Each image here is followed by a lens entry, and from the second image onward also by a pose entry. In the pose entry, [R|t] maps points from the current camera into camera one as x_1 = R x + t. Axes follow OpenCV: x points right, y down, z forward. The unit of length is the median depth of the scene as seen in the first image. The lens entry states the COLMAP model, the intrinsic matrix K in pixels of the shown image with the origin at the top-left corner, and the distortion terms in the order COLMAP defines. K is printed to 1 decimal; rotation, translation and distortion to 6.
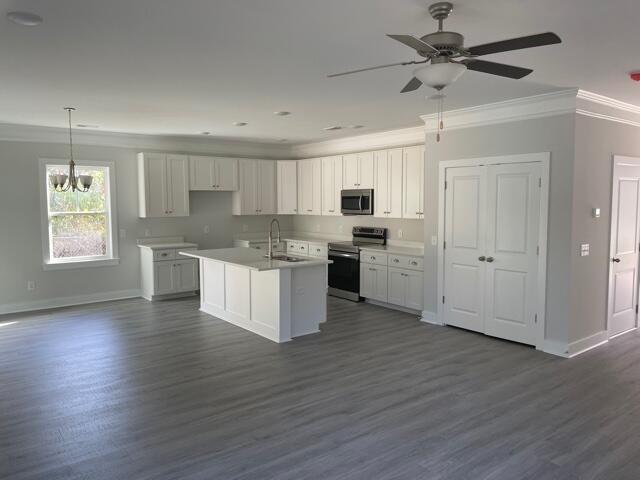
lens RADIAL K [[482.4, 0, 320.0], [0, 482.4, 240.0], [0, 0, 1]] dist [0.096755, -0.140259]
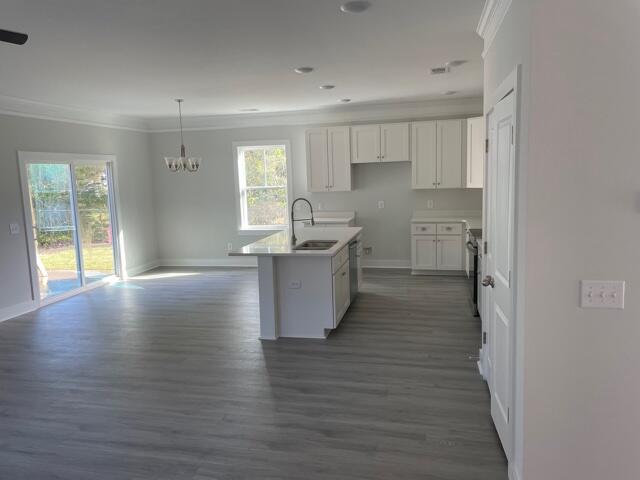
lens RADIAL K [[482.4, 0, 320.0], [0, 482.4, 240.0], [0, 0, 1]] dist [0.096755, -0.140259]
pose [[0.638138, 0.088090, -0.764866, 0.461124], [-0.037209, 0.995801, 0.083643, -0.032133], [0.769022, -0.024916, 0.638736, 0.371756]]
